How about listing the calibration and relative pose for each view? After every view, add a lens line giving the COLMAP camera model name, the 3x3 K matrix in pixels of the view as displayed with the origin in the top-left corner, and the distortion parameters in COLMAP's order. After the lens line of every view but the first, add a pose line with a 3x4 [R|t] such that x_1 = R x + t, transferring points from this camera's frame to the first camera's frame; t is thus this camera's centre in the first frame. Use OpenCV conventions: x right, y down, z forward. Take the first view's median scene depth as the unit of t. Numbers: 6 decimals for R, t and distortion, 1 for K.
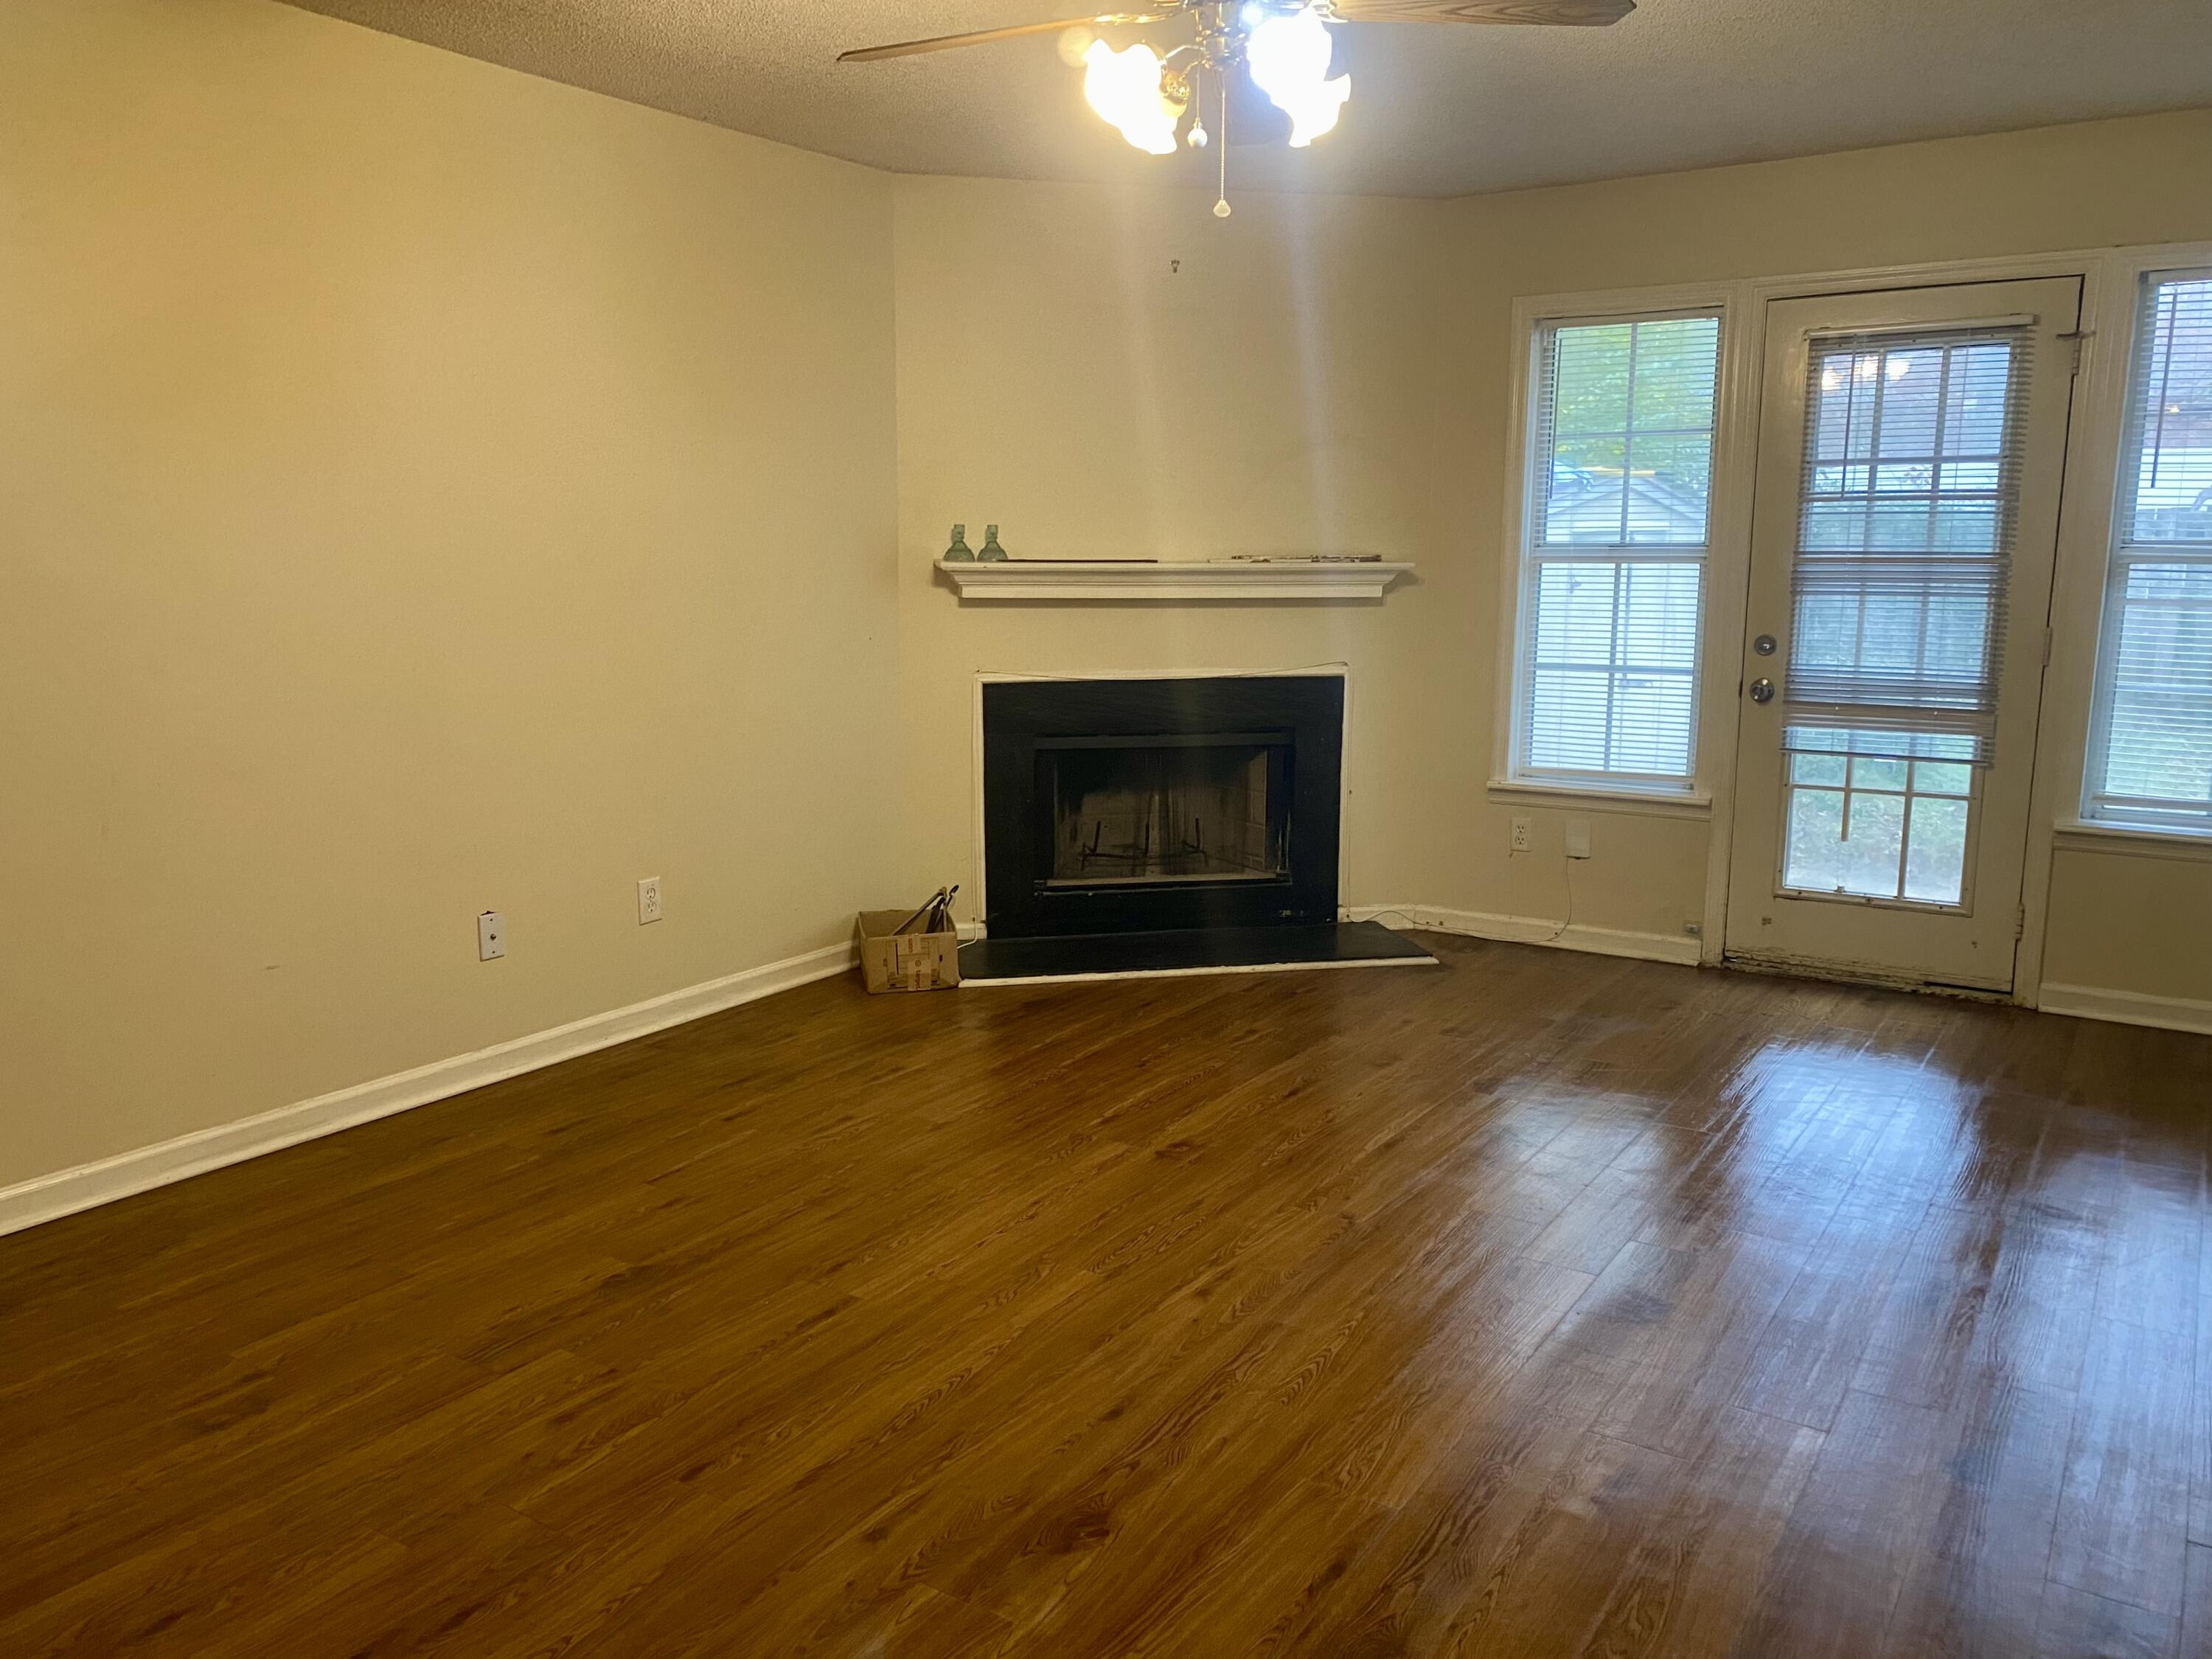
lens RADIAL K [[1670.5, 0, 1115.9], [0, 1670.5, 838.2], [0, 0, 1]] dist [0.040441, -0.033588]
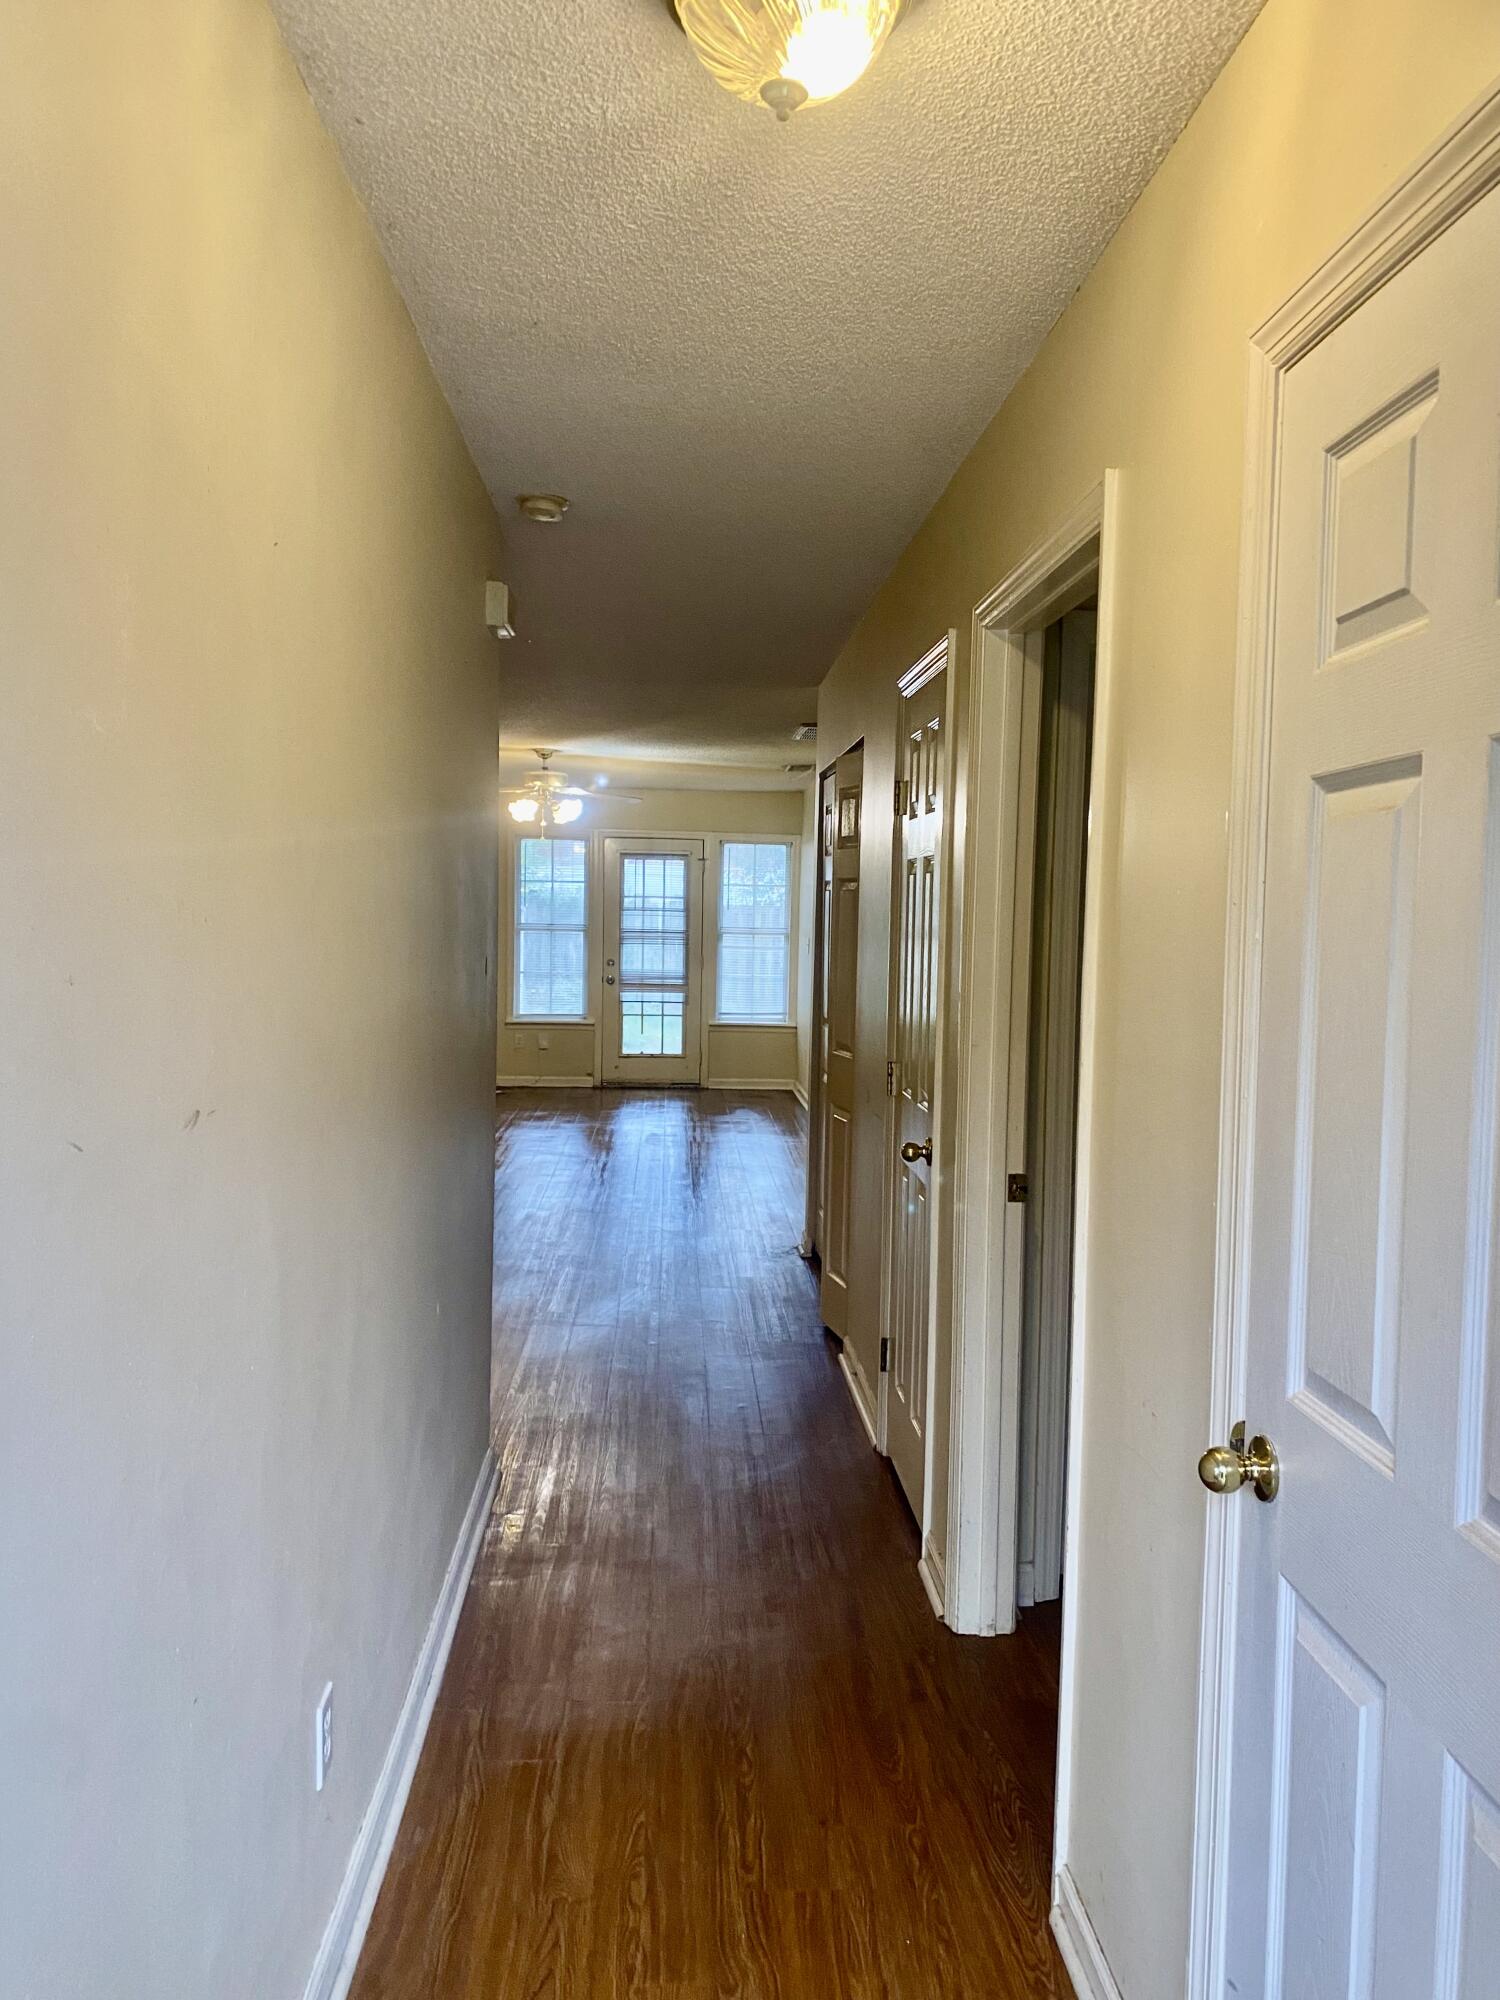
lens RADIAL K [[1510.4, 0, 759.0], [0, 1510.4, 1002.8], [0, 0, 1]] dist [0.040441, -0.033588]
pose [[0.789281, -0.017801, 0.613774, -0.936032], [0.088508, 0.992439, -0.085033, 0.180089], [-0.607620, 0.121439, 0.784889, -1.059576]]
